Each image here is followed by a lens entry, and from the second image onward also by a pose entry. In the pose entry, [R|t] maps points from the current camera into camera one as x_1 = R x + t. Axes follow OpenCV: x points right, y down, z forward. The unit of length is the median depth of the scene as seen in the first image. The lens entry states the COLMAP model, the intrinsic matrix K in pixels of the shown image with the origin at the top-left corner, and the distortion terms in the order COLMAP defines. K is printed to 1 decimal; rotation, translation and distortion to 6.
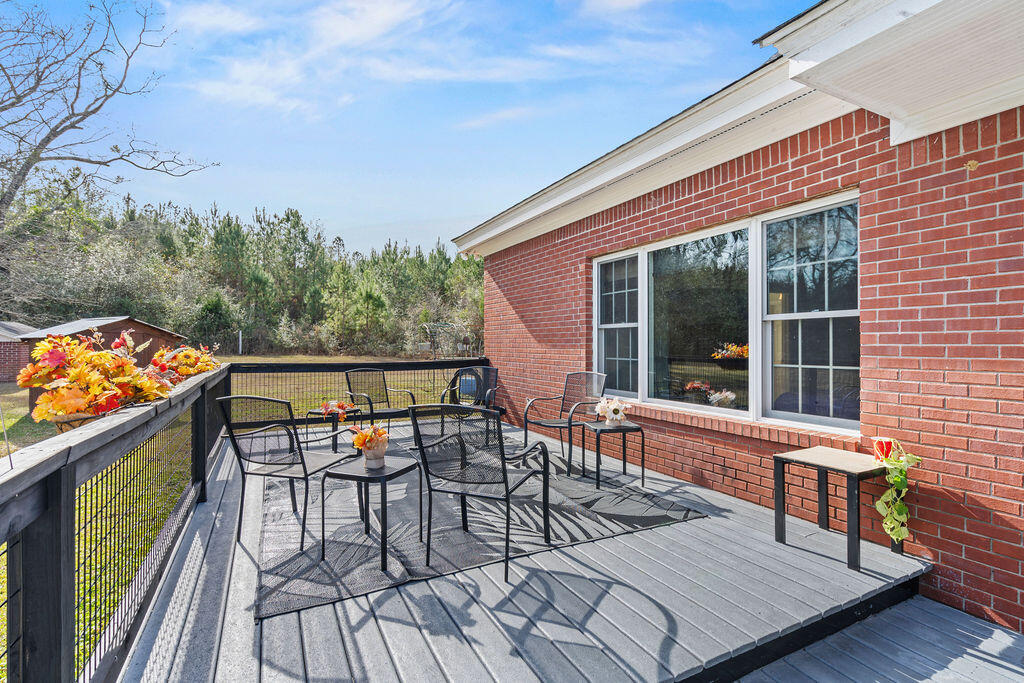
lens RADIAL K [[465.0, 0, 516.8], [0, 465.0, 347.2], [0, 0, 1]] dist [-0.005922, 0.001510]
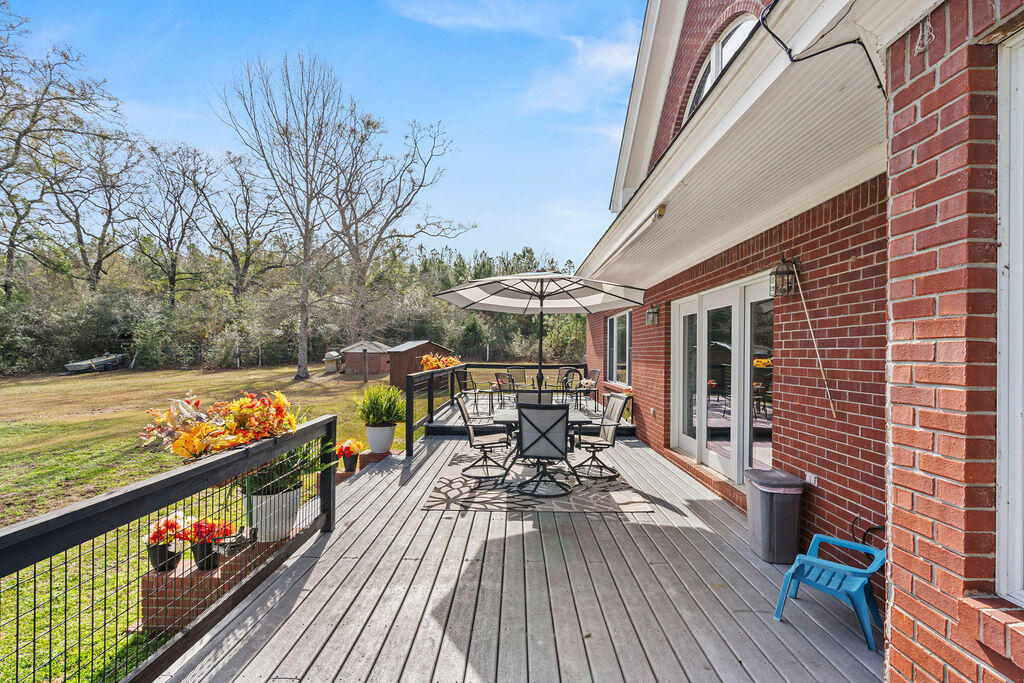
lens RADIAL K [[465.0, 0, 516.8], [0, 465.0, 347.2], [0, 0, 1]] dist [-0.005922, 0.001510]
pose [[0.882247, -0.001367, -0.470785, 0.123288], [-0.009713, 0.999730, -0.021104, -0.000508], [0.470687, 0.023191, 0.881996, -0.167999]]
